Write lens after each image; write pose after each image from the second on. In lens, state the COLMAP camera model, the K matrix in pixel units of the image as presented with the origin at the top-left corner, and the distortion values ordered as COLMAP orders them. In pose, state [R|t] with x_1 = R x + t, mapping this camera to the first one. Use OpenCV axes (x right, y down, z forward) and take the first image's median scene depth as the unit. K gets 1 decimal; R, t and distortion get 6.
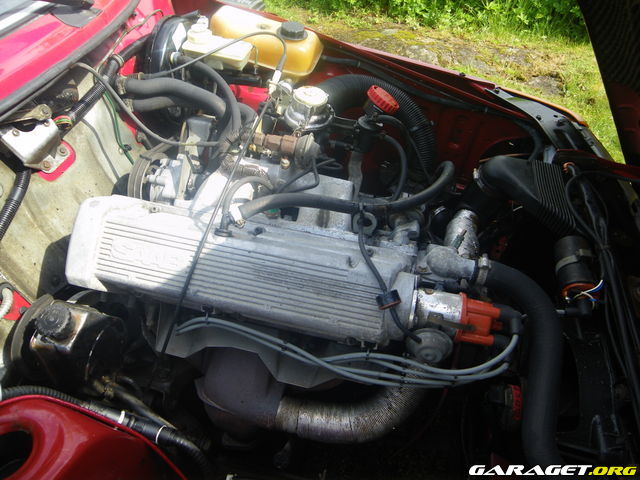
lens RADIAL K [[475.3, 0, 305.6], [0, 475.3, 237.3], [0, 0, 1]] dist [0.005477, -0.005709]
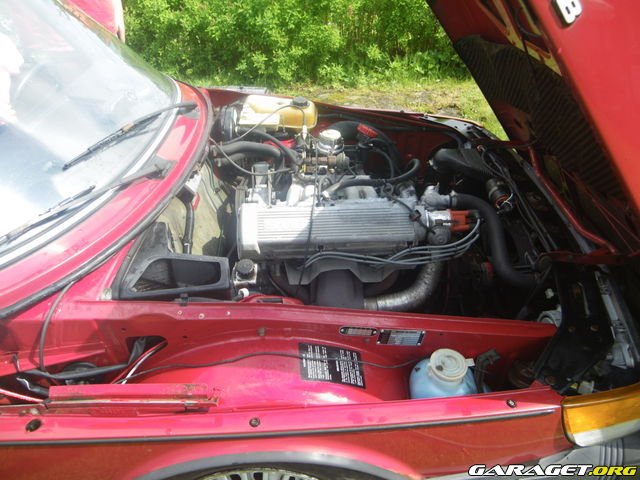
lens RADIAL K [[475.3, 0, 305.6], [0, 475.3, 237.3], [0, 0, 1]] dist [0.005477, -0.005709]
pose [[0.969457, -0.206435, 0.132428, -0.347413], [0.222471, 0.967464, -0.120497, 0.224407], [-0.103245, 0.146278, 0.983841, -0.567070]]
